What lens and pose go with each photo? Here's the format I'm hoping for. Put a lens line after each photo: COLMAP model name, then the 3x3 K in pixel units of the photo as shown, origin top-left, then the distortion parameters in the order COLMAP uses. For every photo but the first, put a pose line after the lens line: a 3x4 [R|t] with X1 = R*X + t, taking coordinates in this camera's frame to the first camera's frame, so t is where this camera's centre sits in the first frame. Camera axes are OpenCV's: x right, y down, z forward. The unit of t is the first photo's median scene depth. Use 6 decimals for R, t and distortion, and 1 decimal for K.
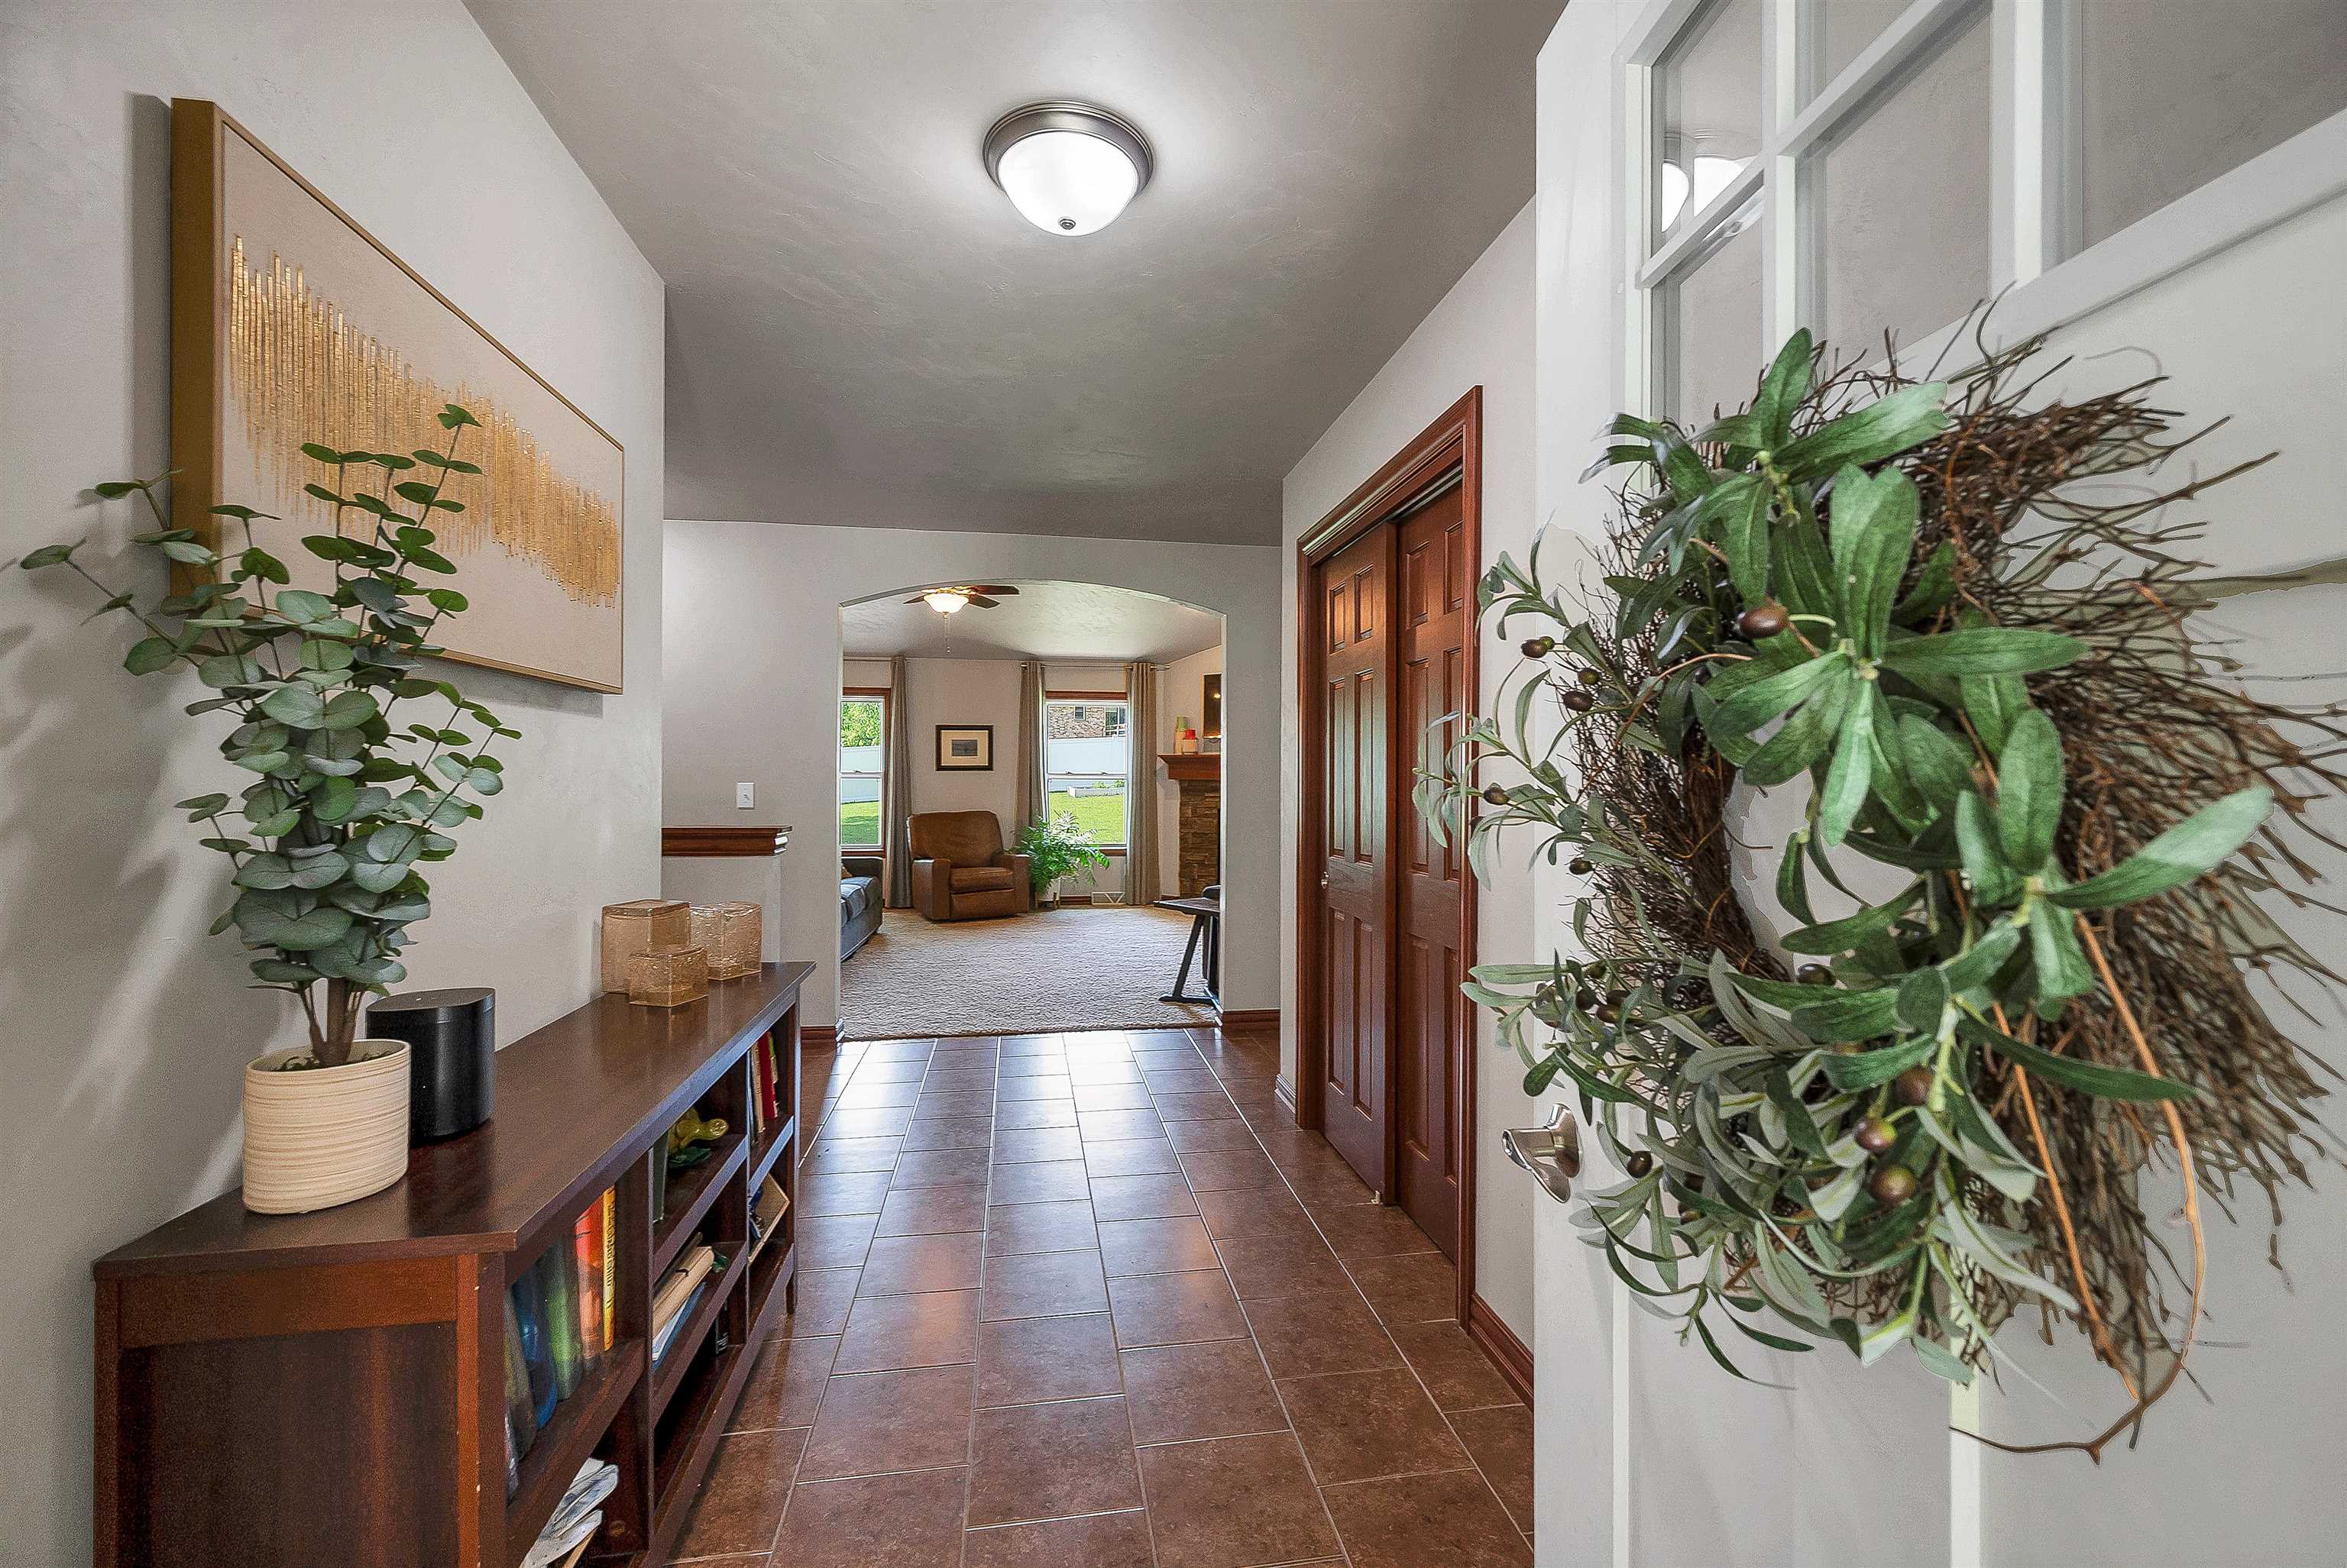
lens RADIAL K [[946.7, 0, 1178.8], [0, 946.7, 785.1], [0, 0, 1]] dist [0.000681, 0.000086]
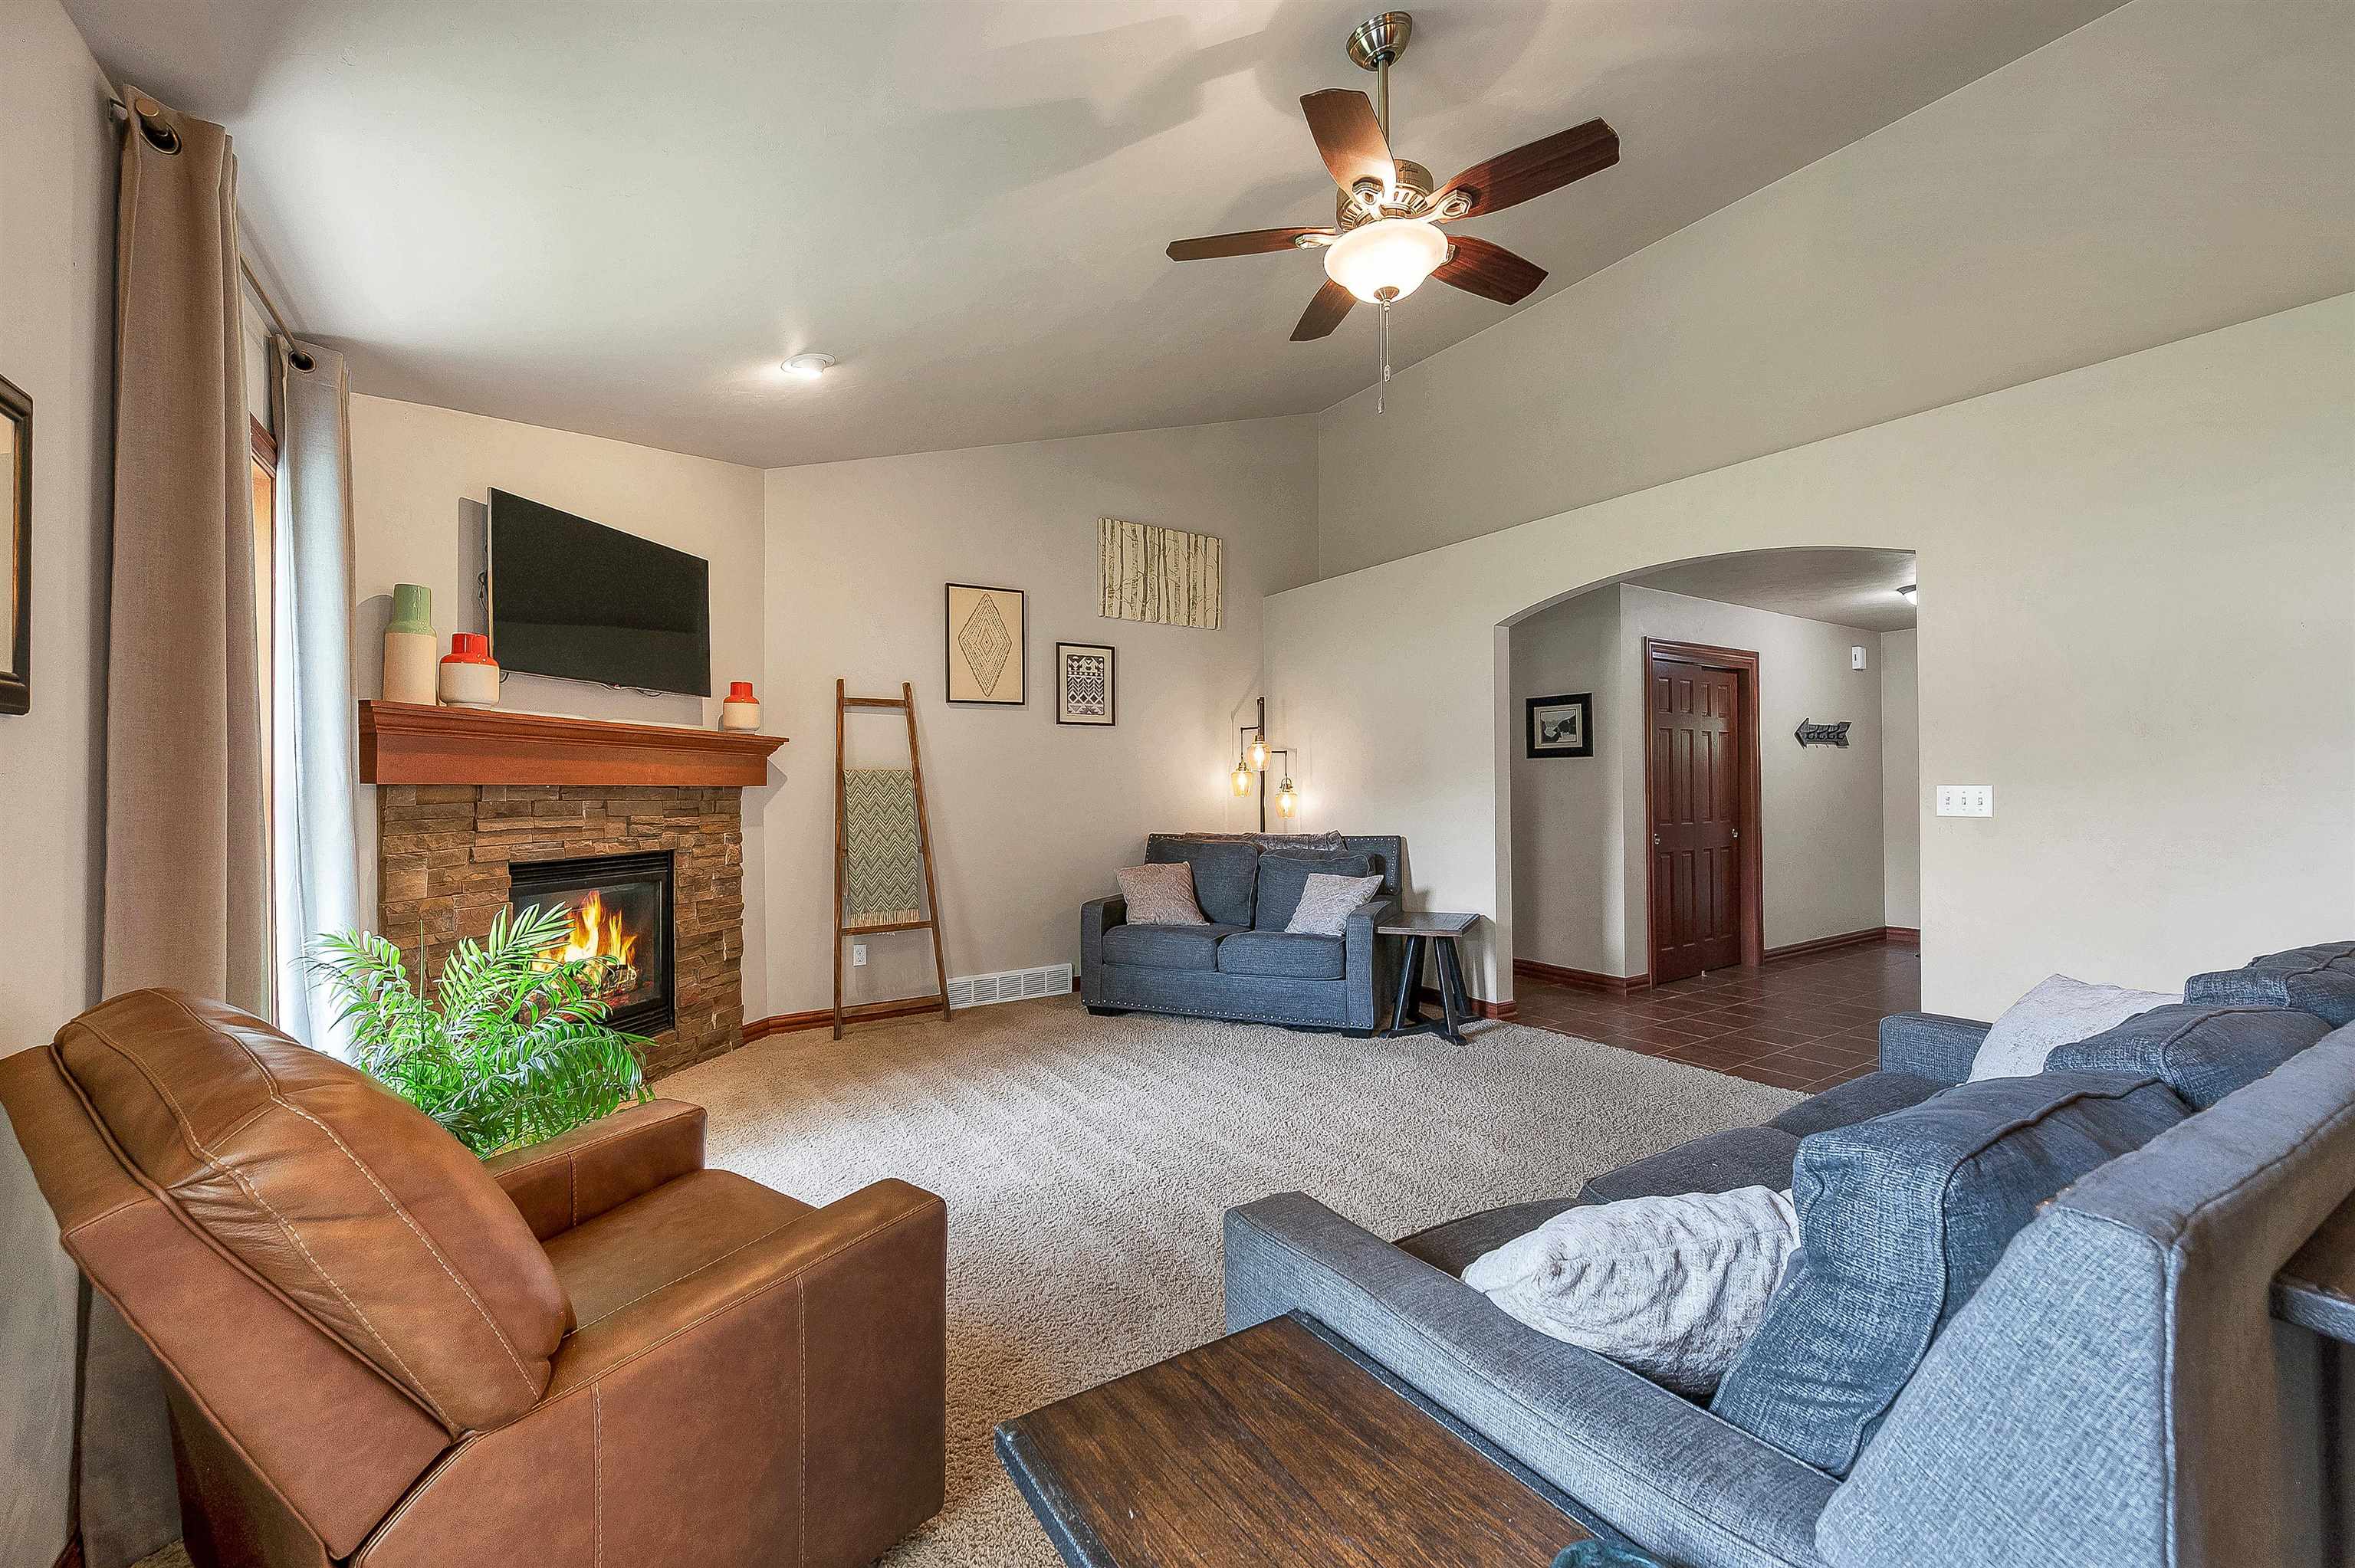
lens RADIAL K [[949.9, 0, 1182.9], [0, 949.9, 785.1], [0, 0, 1]] dist [0.000681, 0.000086]
pose [[-0.399531, 0.003755, 0.916712, -0.830936], [0.009521, 0.999955, 0.000054, -0.006274], [-0.916670, 0.008750, -0.399549, 1.887127]]
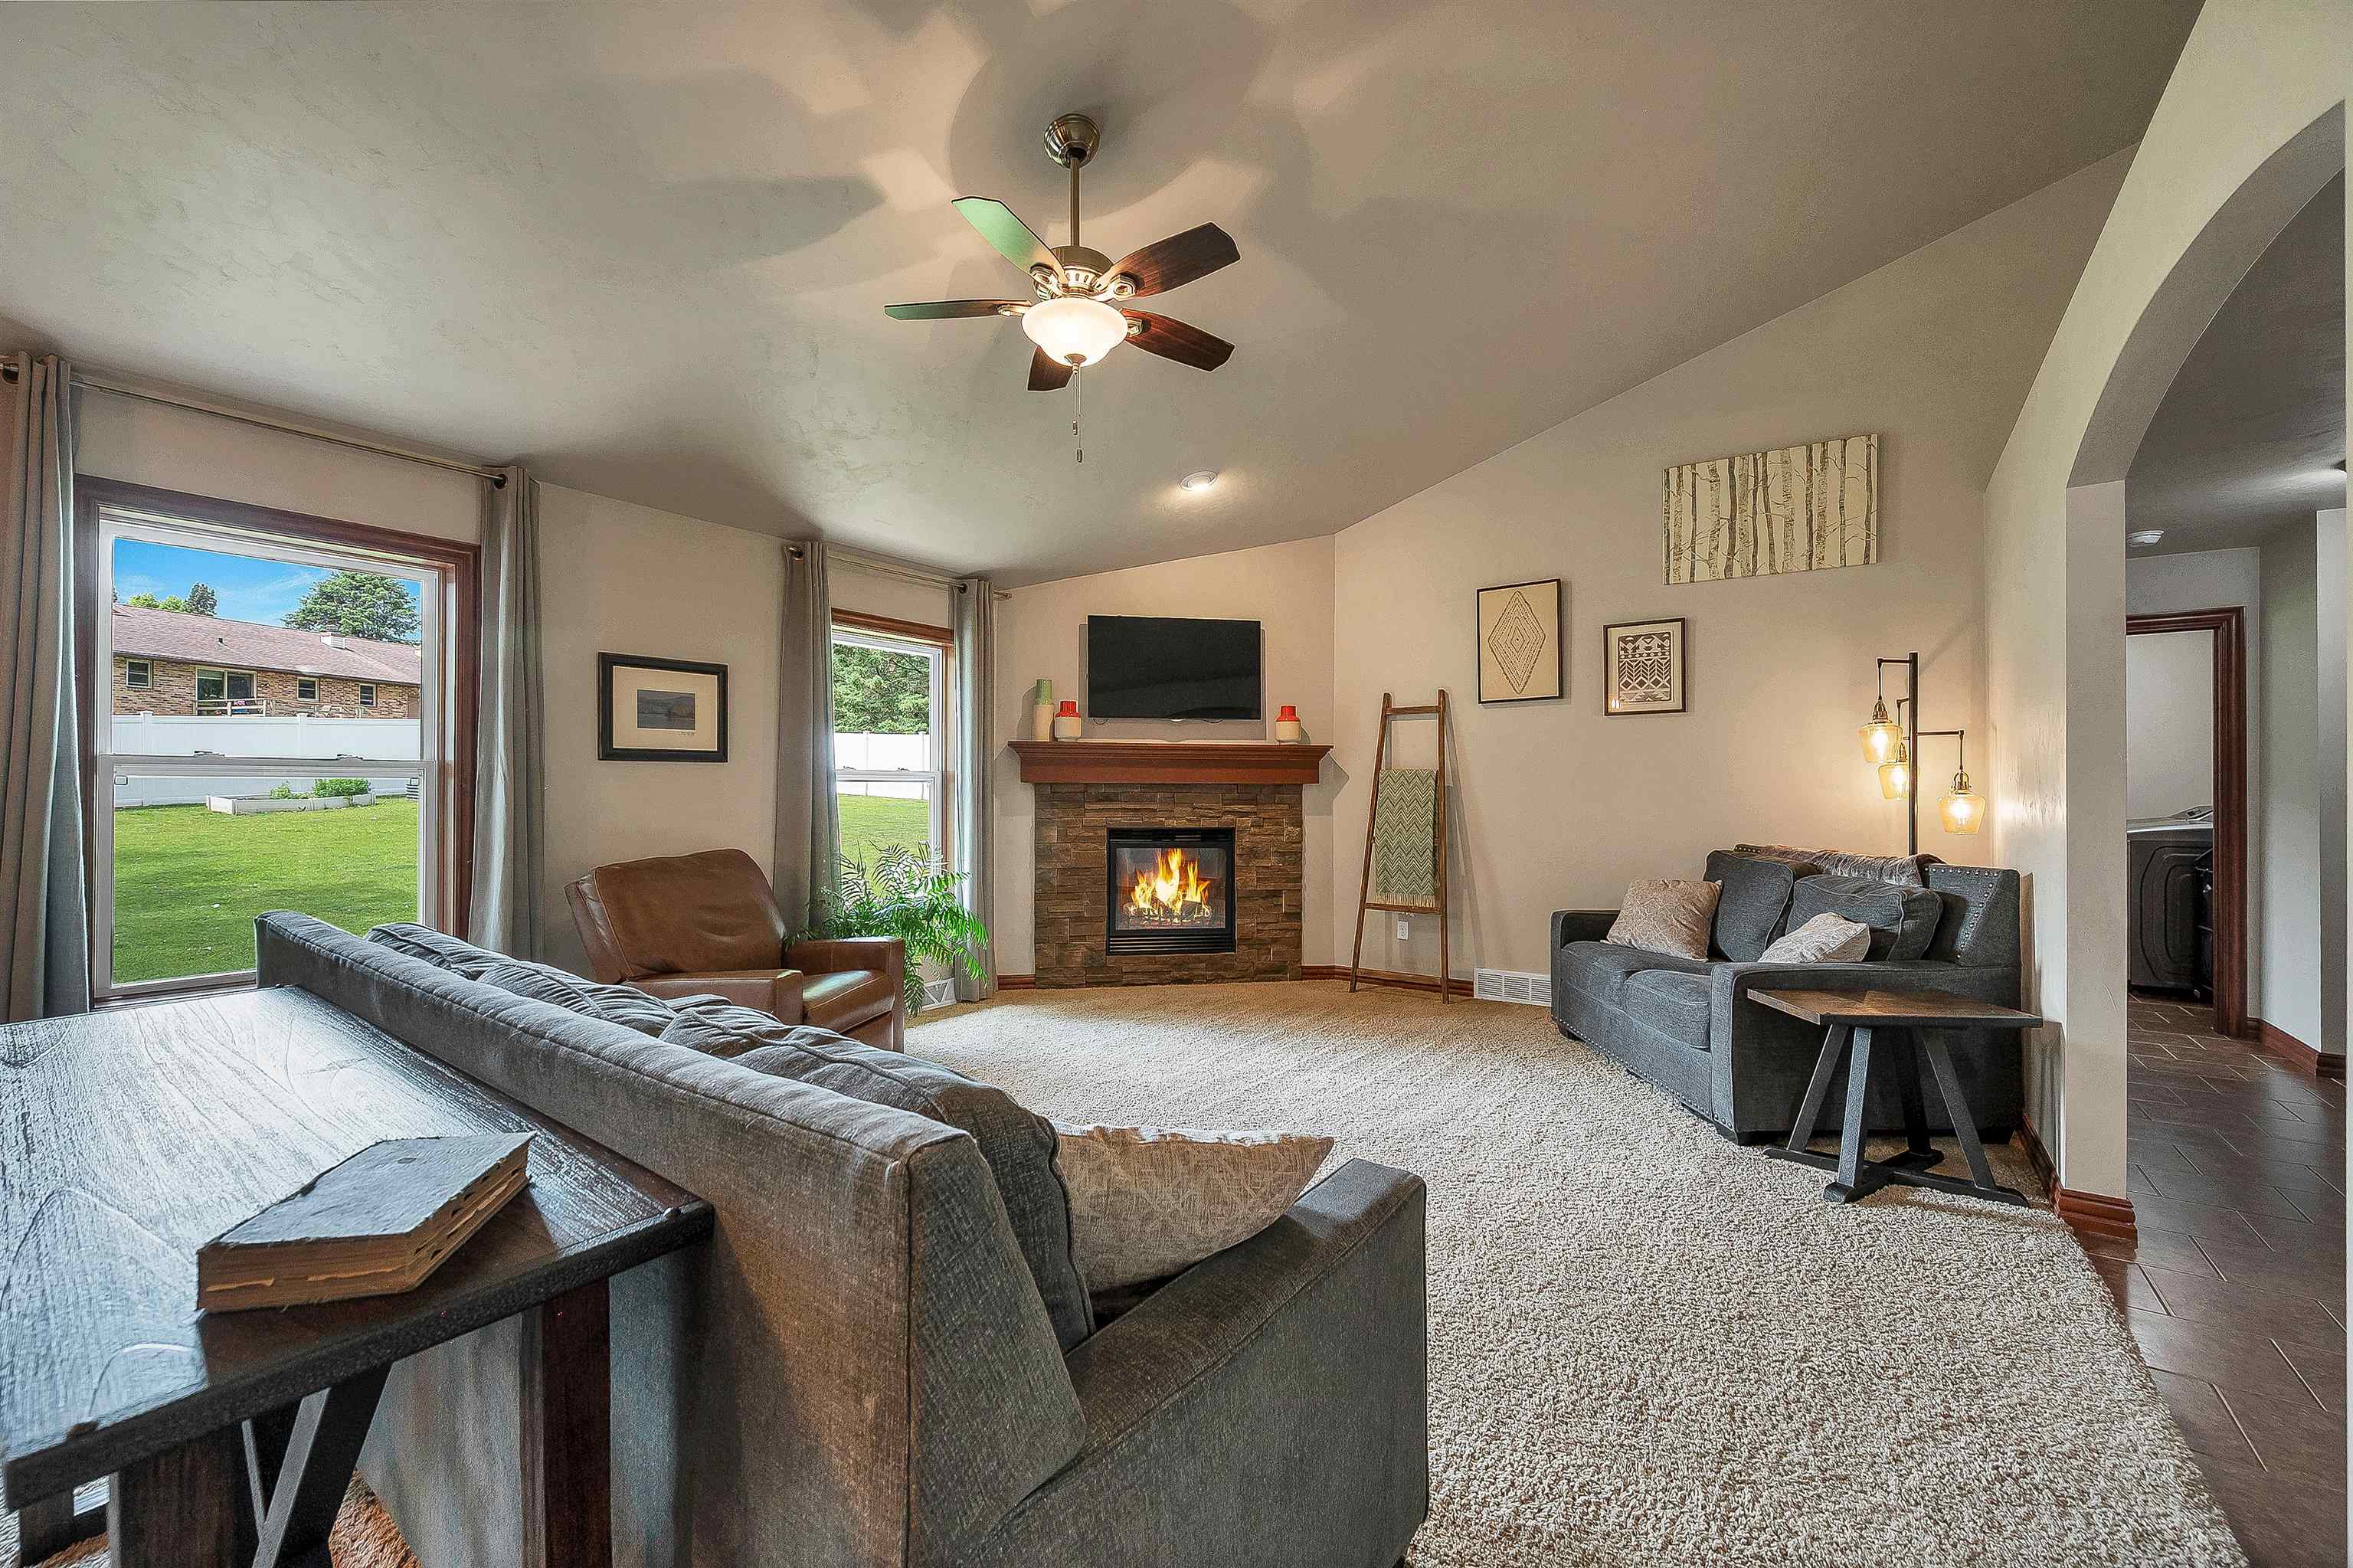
lens RADIAL K [[949.3, 0, 1181.8], [0, 949.3, 785.1], [0, 0, 1]] dist [0.000681, 0.000086]
pose [[0.705555, 0.000244, 0.708655, -0.777302], [0.004112, 0.999982, -0.004439, -0.002132], [-0.708643, 0.006046, 0.705541, 1.073064]]
